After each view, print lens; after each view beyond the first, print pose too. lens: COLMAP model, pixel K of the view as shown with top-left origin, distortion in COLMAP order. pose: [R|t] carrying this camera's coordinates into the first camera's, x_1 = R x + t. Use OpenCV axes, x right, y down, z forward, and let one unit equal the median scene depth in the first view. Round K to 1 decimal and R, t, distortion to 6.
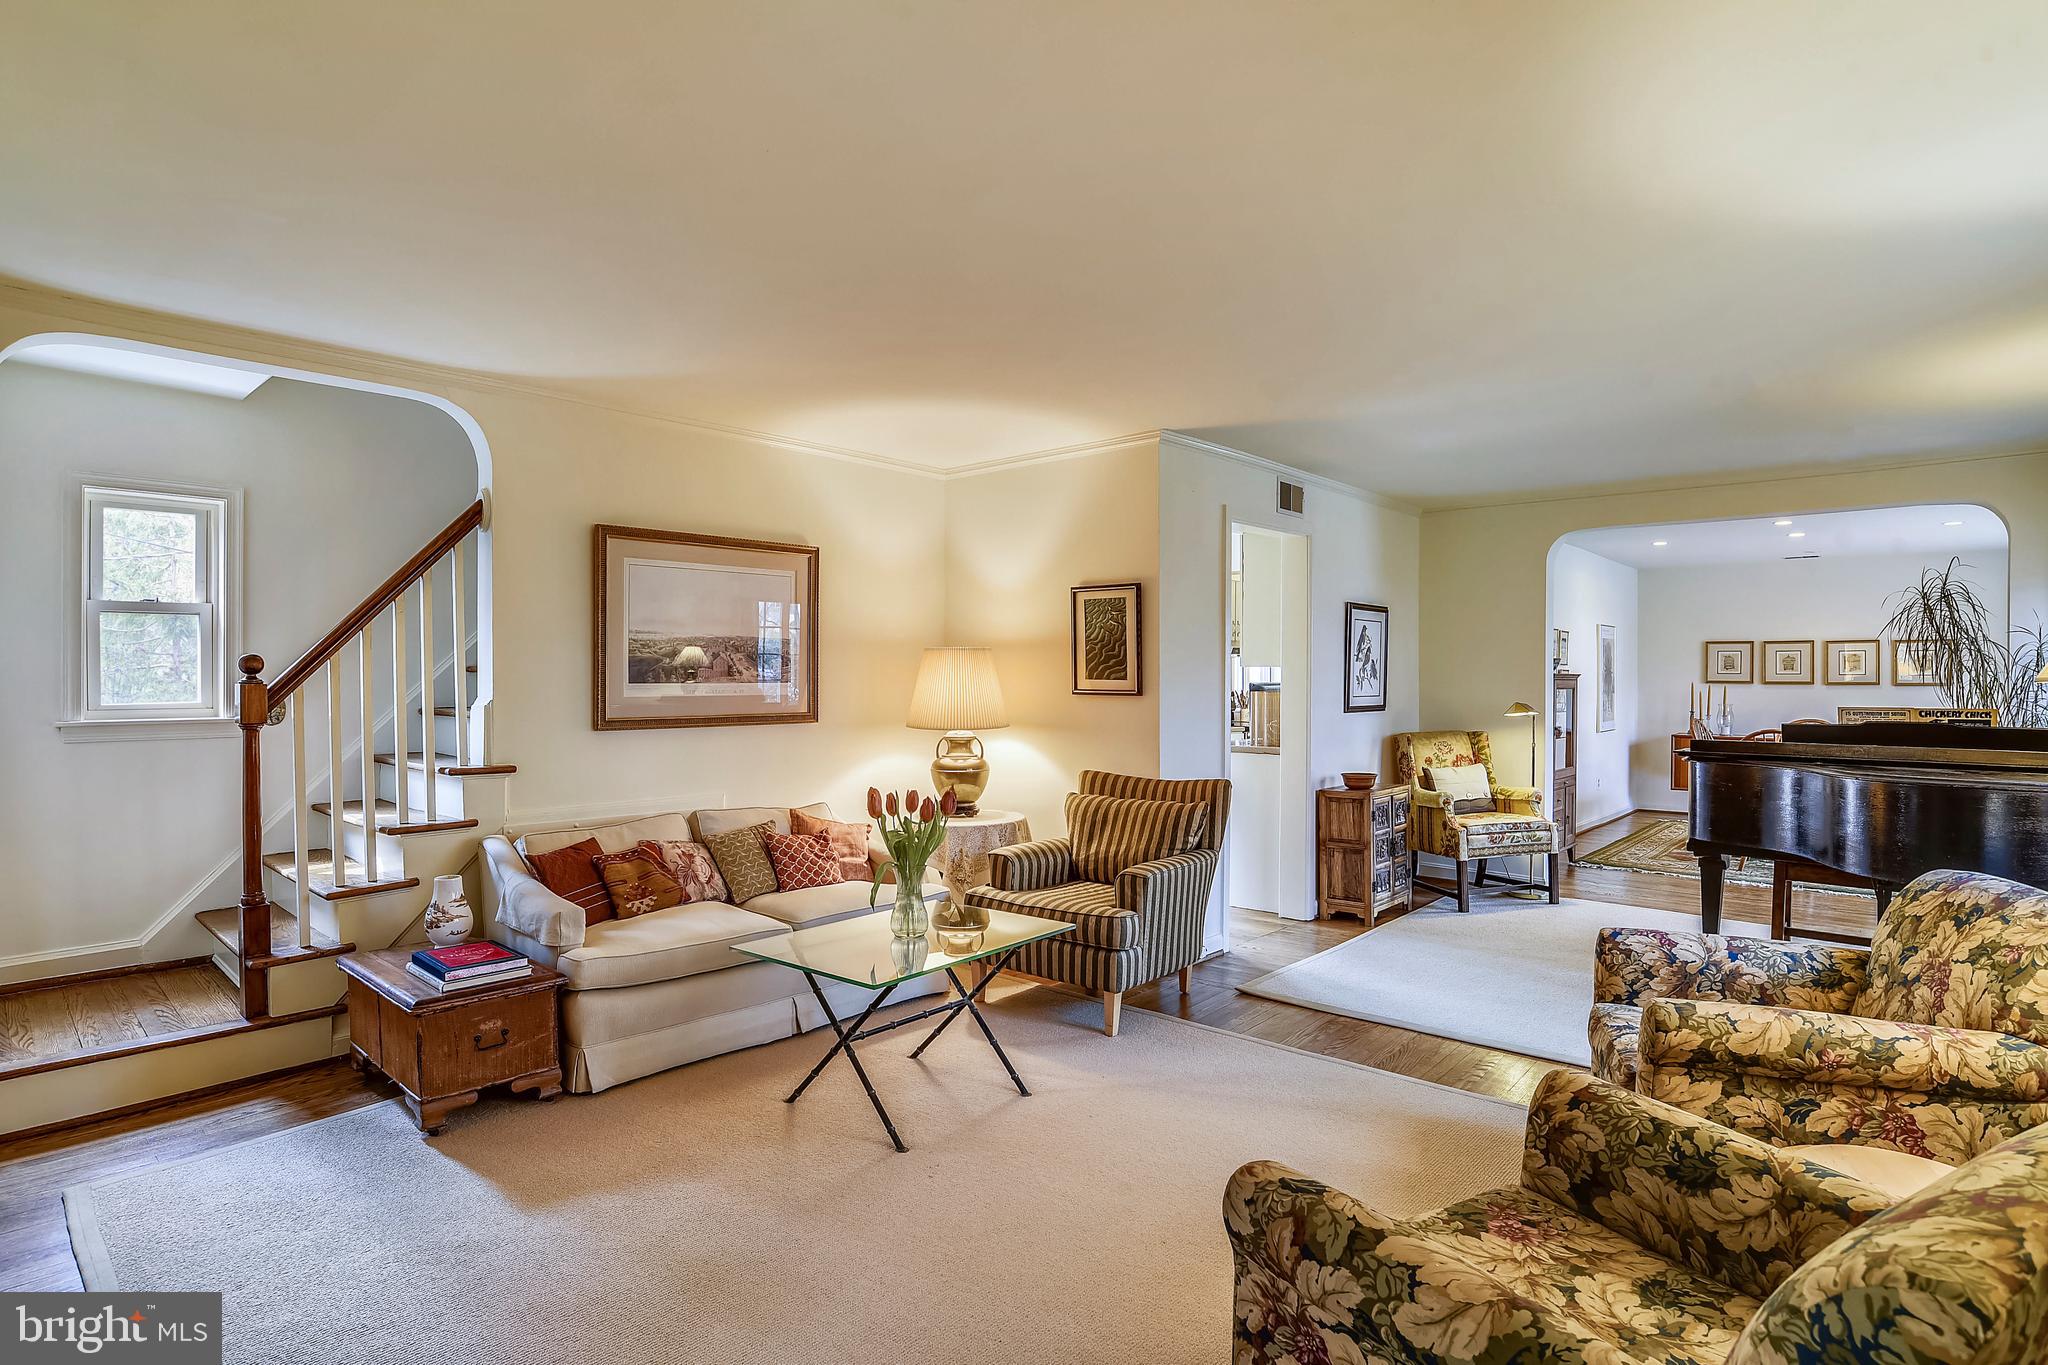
lens RADIAL K [[1064.9, 0, 1024.0], [0, 1064.9, 682.5], [0, 0, 1]] dist [-0.038805, 0.000178]
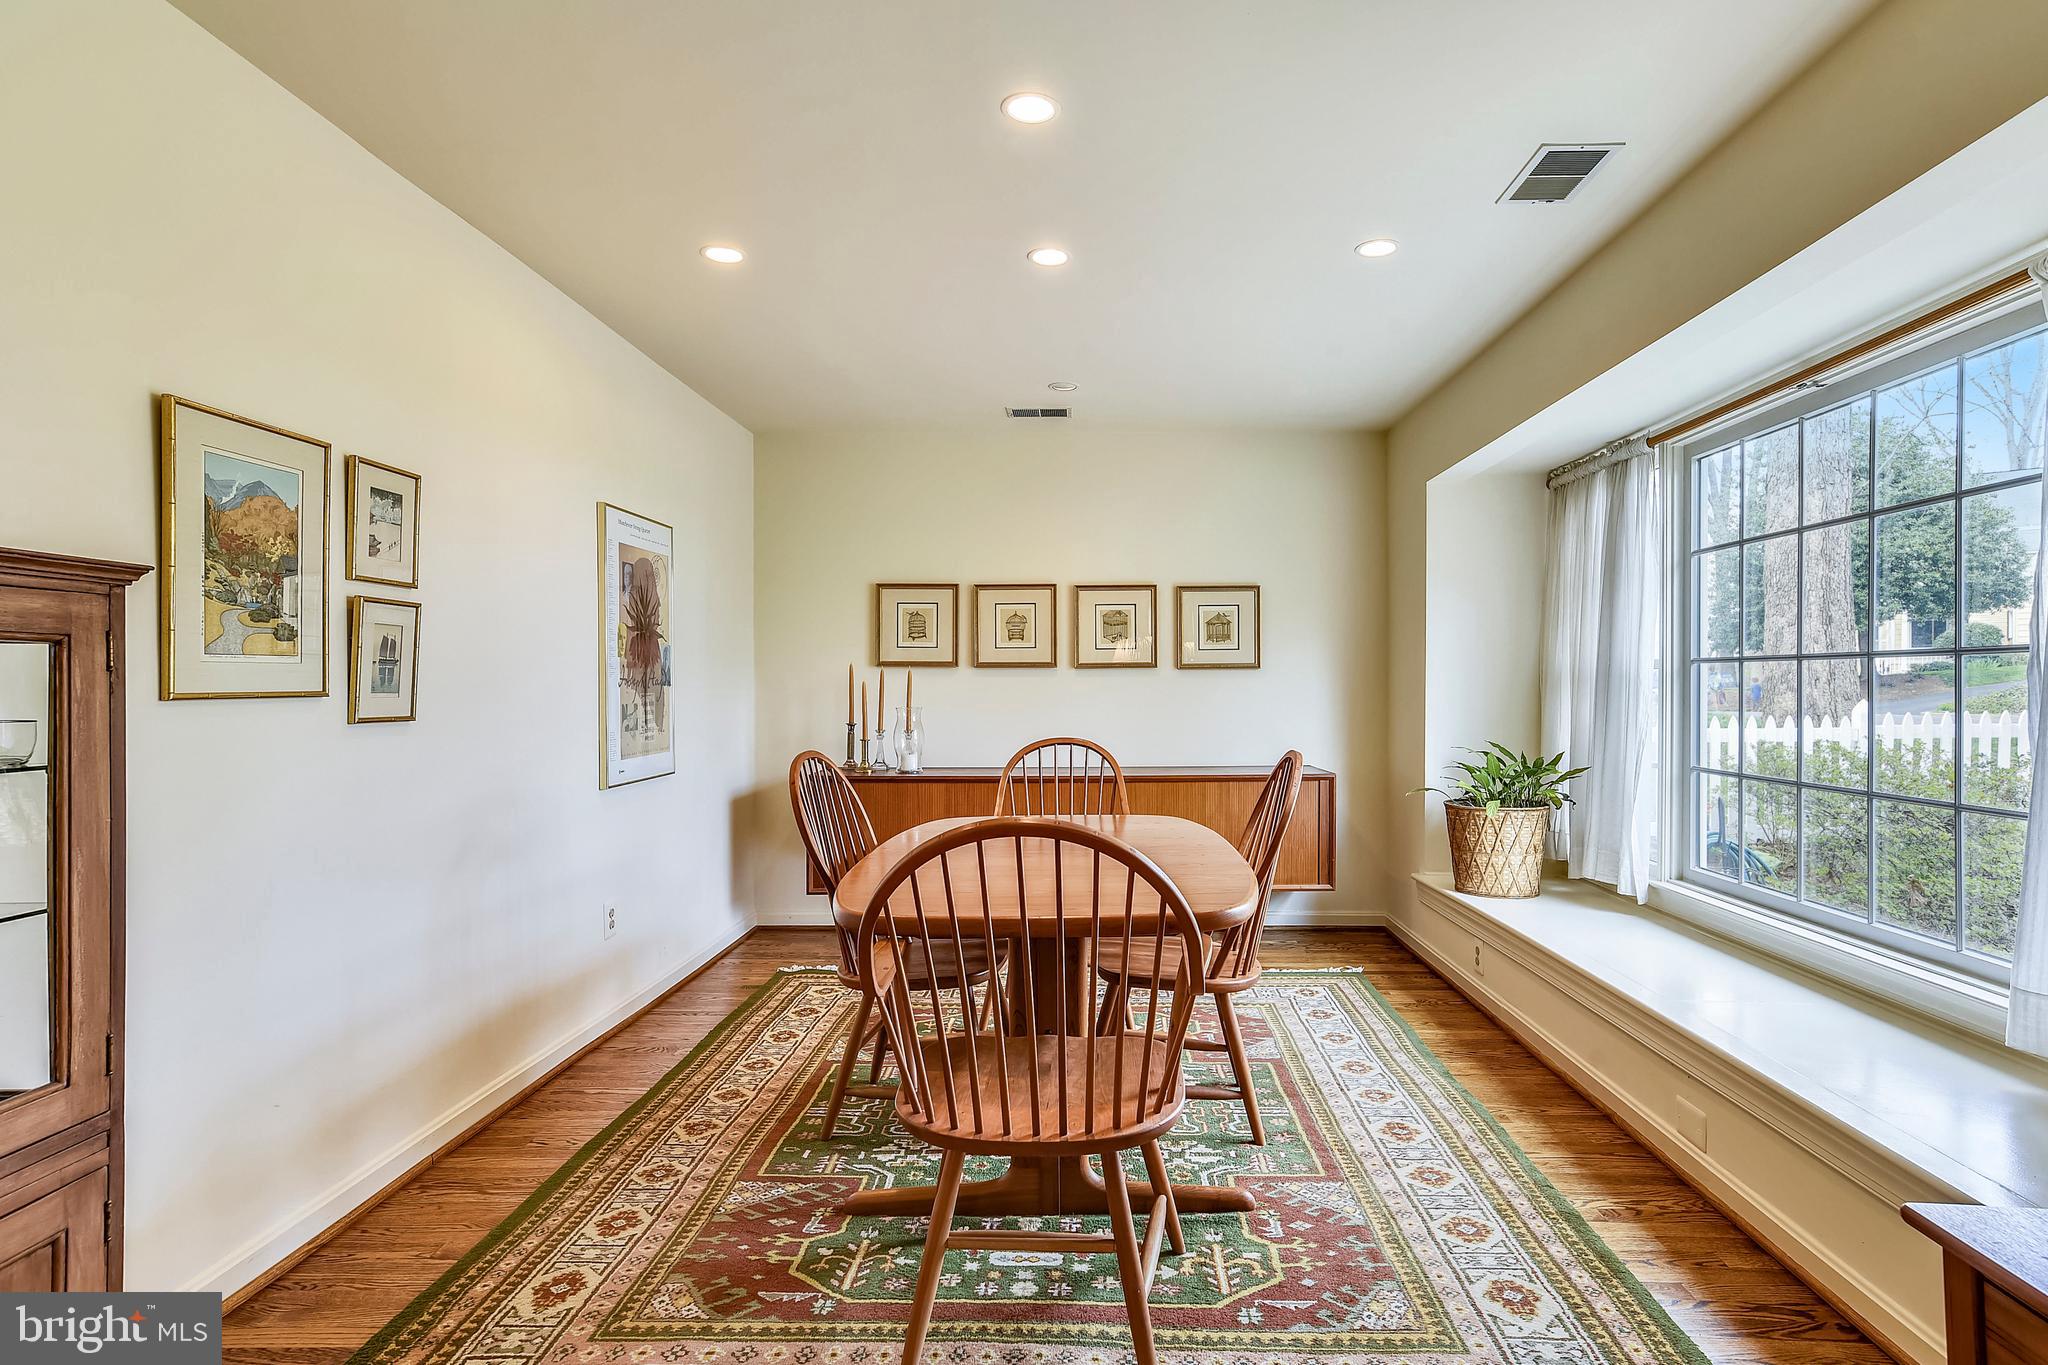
lens RADIAL K [[1042.2, 0, 1101.2], [0, 1042.2, 683.2], [0, 0, 1]] dist [-0.026969, 0.027792]
pose [[0.738726, -0.001052, 0.674005, 0.435376], [0.003730, 0.999990, -0.002527, 0.011744], [-0.673995, 0.004381, 0.738723, 0.617583]]
